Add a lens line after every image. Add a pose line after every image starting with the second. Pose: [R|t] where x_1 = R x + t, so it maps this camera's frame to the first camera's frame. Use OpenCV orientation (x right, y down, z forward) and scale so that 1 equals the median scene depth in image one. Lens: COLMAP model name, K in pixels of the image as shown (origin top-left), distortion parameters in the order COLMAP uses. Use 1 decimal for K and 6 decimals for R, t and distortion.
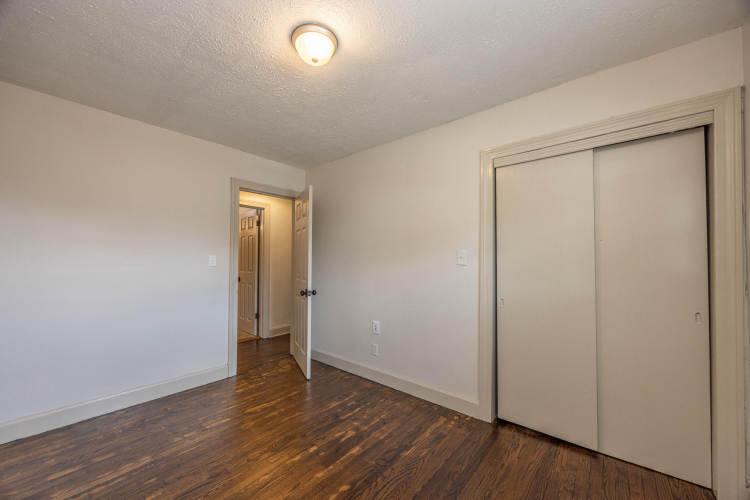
lens RADIAL K [[292.5, 0, 379.1], [0, 292.5, 251.8], [0, 0, 1]] dist [-0.000913, -0.000063]
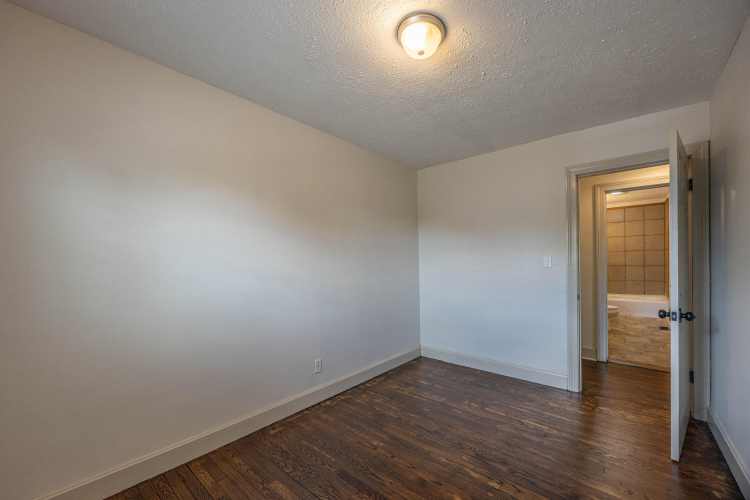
lens RADIAL K [[292.5, 0, 383.9], [0, 292.5, 265.9], [0, 0, 1]] dist [-0.000913, -0.000063]
pose [[-0.007092, 0.011370, -0.999910, 0.532775], [0.040087, 0.999135, 0.011077, 0.015193], [0.999171, -0.040004, -0.007542, 0.613501]]
